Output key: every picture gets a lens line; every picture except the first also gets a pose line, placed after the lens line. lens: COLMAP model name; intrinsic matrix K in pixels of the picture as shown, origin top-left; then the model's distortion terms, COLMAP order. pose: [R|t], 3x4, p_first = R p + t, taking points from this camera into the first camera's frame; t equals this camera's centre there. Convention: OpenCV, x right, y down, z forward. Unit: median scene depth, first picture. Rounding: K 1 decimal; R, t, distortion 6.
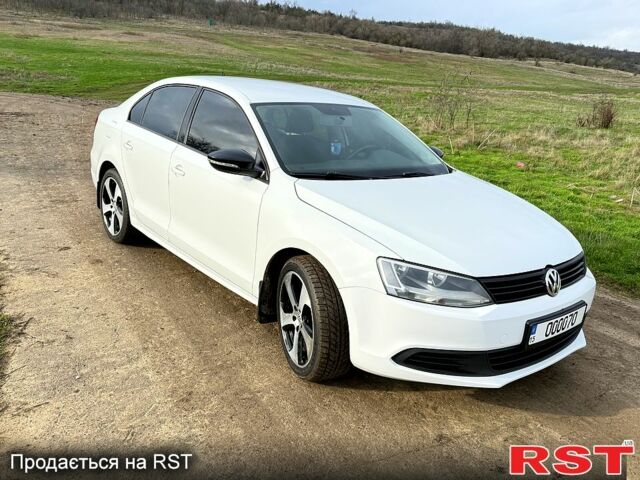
lens RADIAL K [[461.4, 0, 341.0], [0, 461.4, 240.7], [0, 0, 1]] dist [-0.000817, 0.000453]
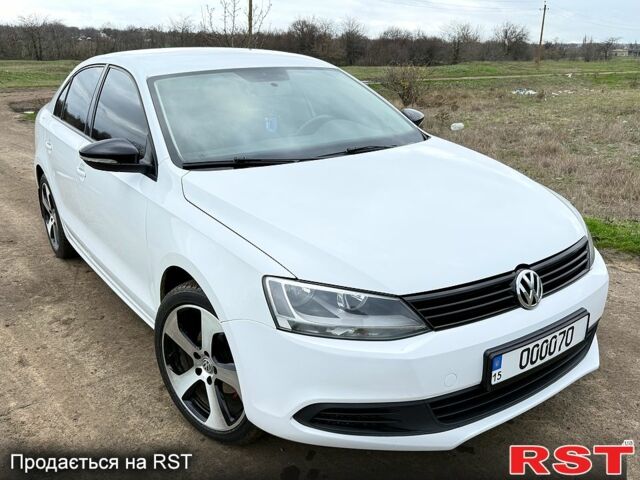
lens RADIAL K [[520.2, 0, 319.9], [0, 520.2, 253.4], [0, 0, 1]] dist [0.014096, 0.004828]
pose [[0.992848, -0.082930, -0.085886, 0.219815], [0.087006, 0.995197, 0.044855, -0.025109], [0.081754, -0.052007, 0.995295, 0.199721]]
